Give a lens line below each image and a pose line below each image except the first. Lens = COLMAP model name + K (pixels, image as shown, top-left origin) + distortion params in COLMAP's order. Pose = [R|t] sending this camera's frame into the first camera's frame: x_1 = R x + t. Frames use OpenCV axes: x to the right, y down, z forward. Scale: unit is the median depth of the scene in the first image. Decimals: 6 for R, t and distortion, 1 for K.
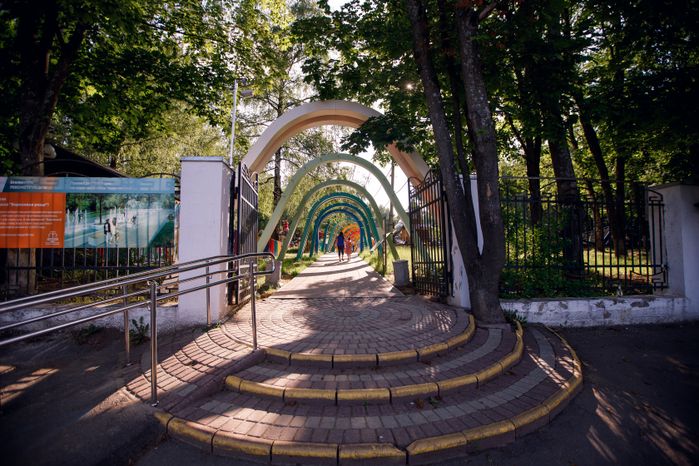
lens RADIAL K [[320.3, 0, 350.6], [0, 320.3, 229.8], [0, 0, 1]] dist [-0.025212, 0.000466]
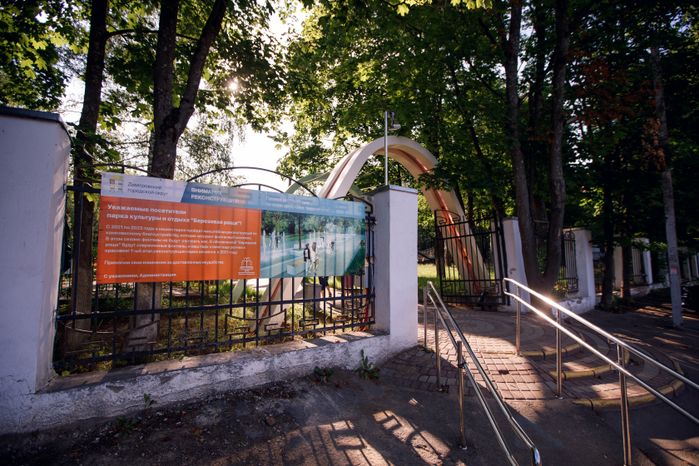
lens RADIAL K [[347.9, 0, 349.6], [0, 347.9, 233.5], [0, 0, 1]] dist [-0.004530, -0.000416]
pose [[0.846704, 0.040767, 0.530501, -1.183573], [-0.023789, 0.998964, -0.038799, -0.028050], [-0.531533, 0.020231, 0.846796, 0.125930]]
